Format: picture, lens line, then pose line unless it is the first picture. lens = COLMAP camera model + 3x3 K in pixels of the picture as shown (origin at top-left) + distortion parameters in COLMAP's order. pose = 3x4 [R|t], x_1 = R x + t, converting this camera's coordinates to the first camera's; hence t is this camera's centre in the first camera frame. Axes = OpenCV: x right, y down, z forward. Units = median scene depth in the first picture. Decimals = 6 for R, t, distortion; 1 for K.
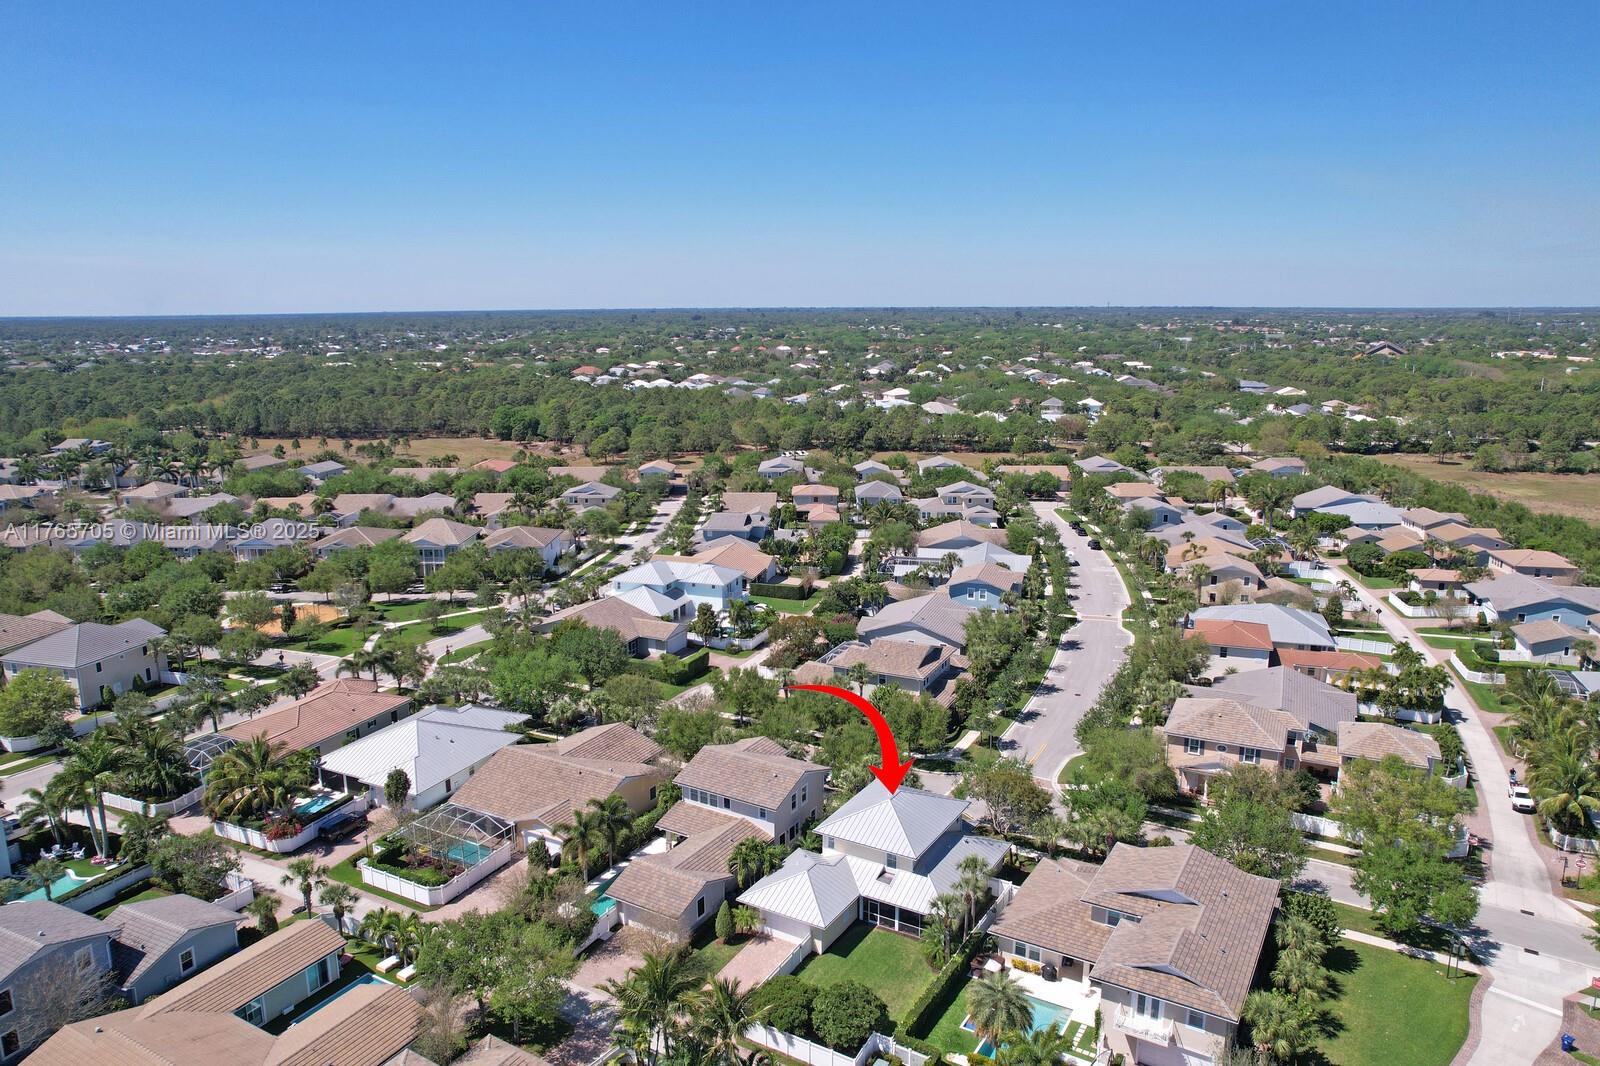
lens RADIAL K [[1016.5, 0, 827.0], [0, 1016.5, 533.7], [0, 0, 1]] dist [-0.036486, 0.000579]
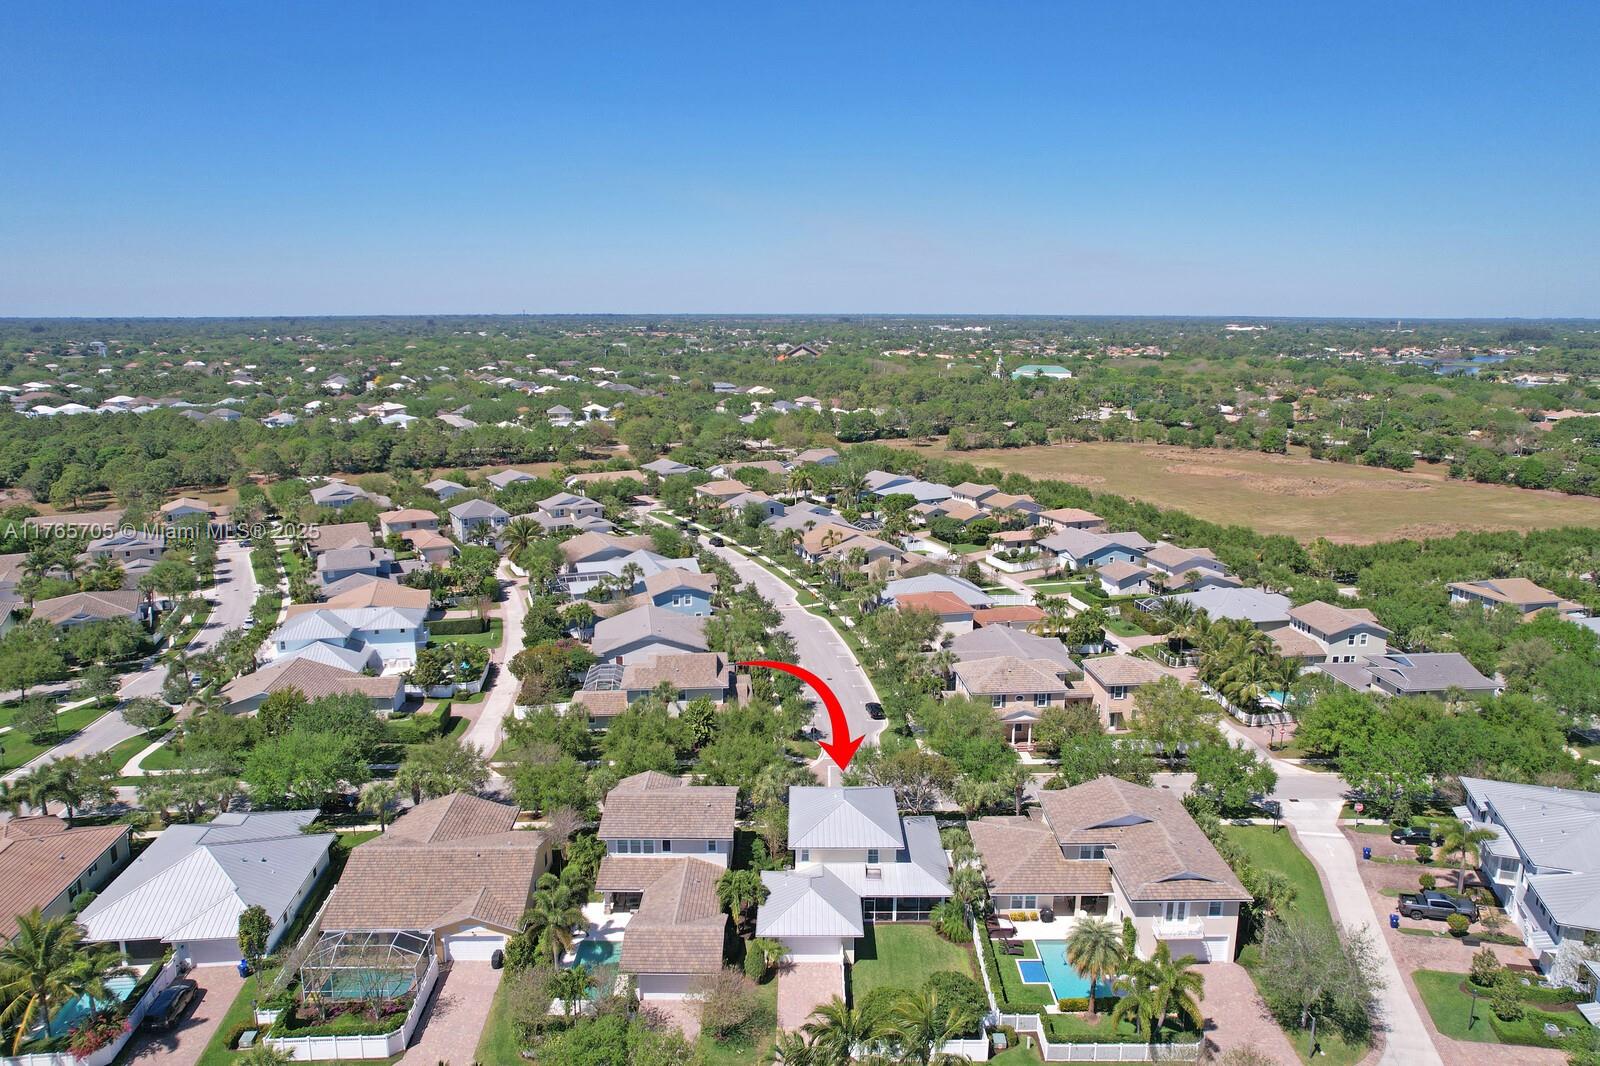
lens RADIAL K [[1018.4, 0, 800.0], [0, 1018.4, 533.0], [0, 0, 1]] dist [-0.075351, 0.069296]
pose [[0.872350, -0.098928, 0.478768, -0.245958], [0.102739, 0.994540, 0.018304, -0.013693], [-0.477965, 0.033221, 0.877751, 0.073857]]
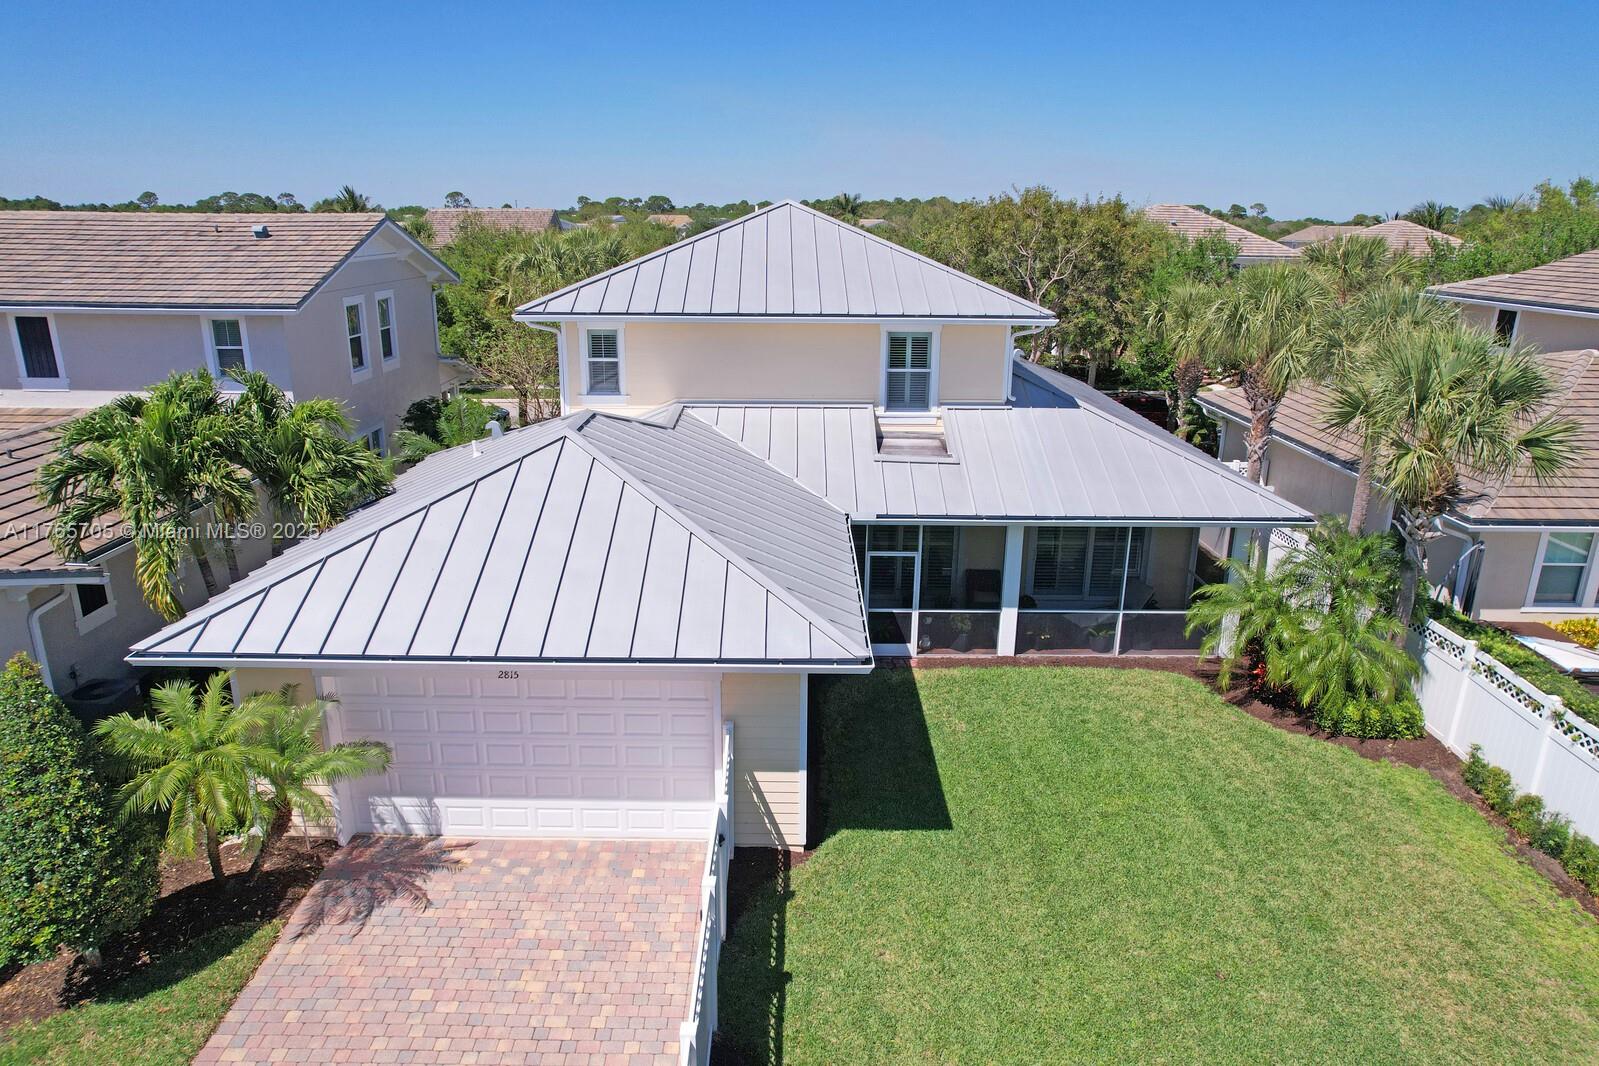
lens RADIAL K [[1017.8, 0, 799.5], [0, 1017.8, 533.0], [0, 0, 1]] dist [-0.075351, 0.069296]
pose [[0.869778, -0.151543, 0.469597, -0.037664], [0.098932, 0.985905, 0.134919, 0.176046], [-0.483424, -0.070892, 0.872511, 0.440906]]
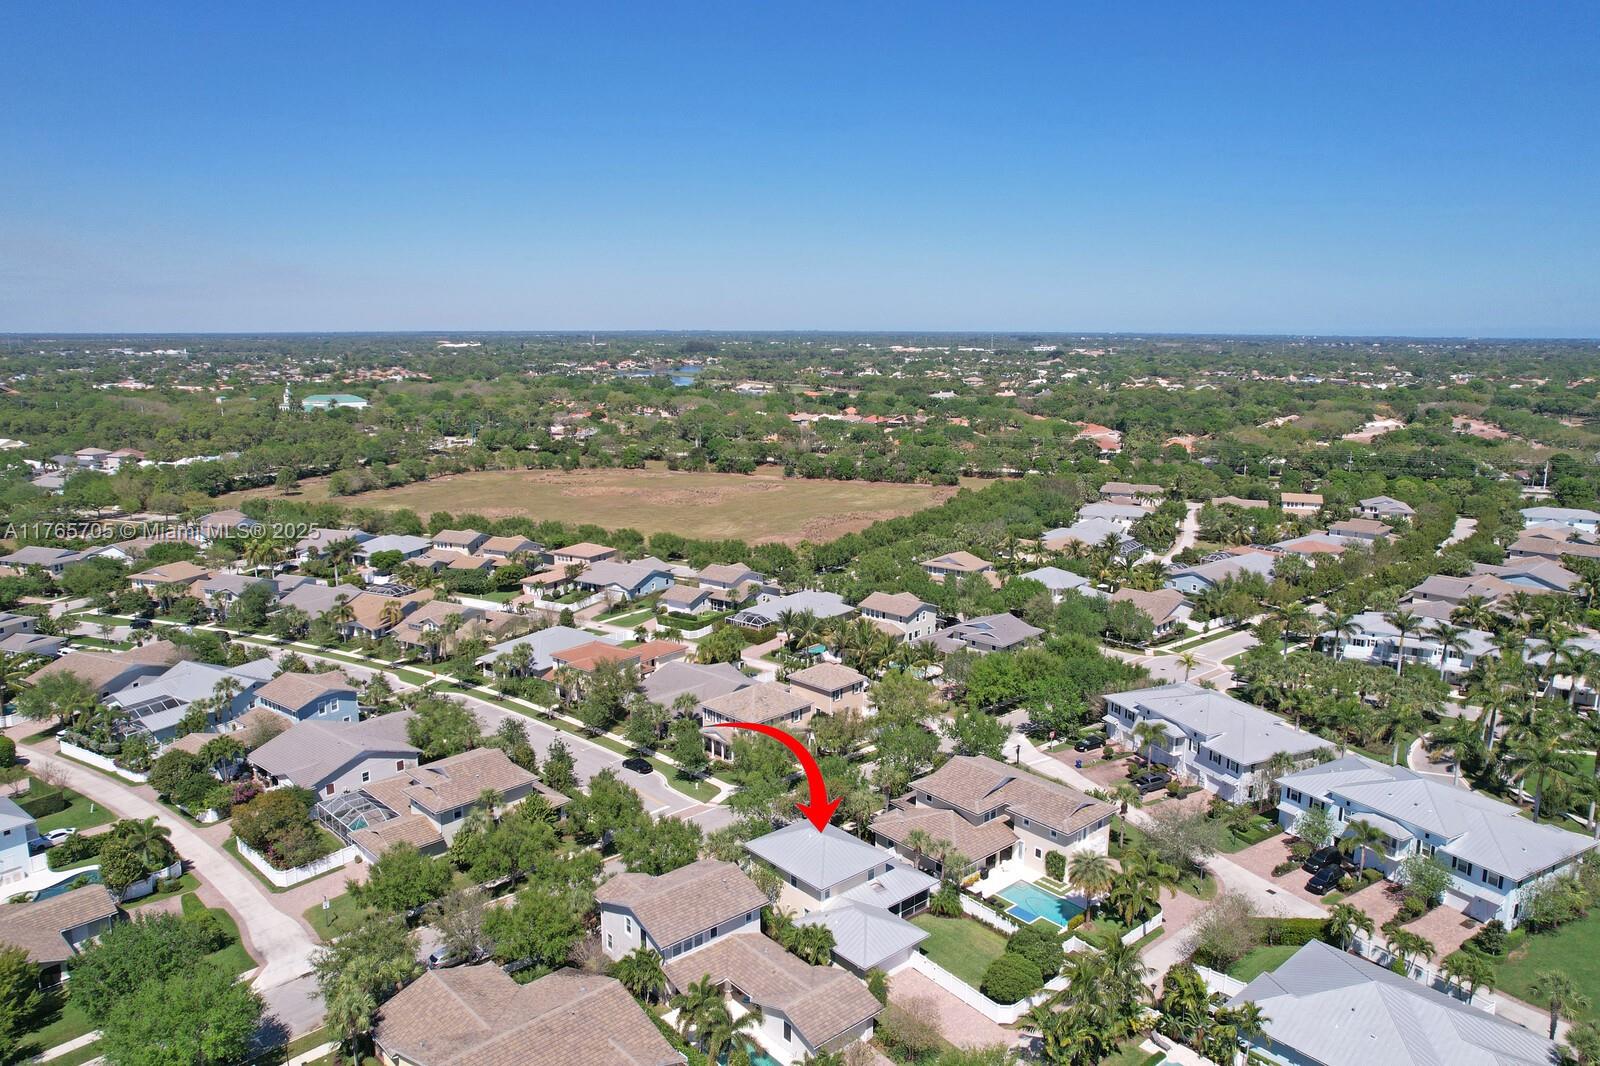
lens RADIAL K [[1014.3, 0, 770.7], [0, 1014.3, 531.6], [0, 0, 1]] dist [-0.078408, 0.062010]
pose [[0.368316, -0.174771, 0.913126, -0.523903], [0.202887, 0.973609, 0.104511, -0.111074], [-0.907293, 0.146768, 0.394055, 0.321191]]
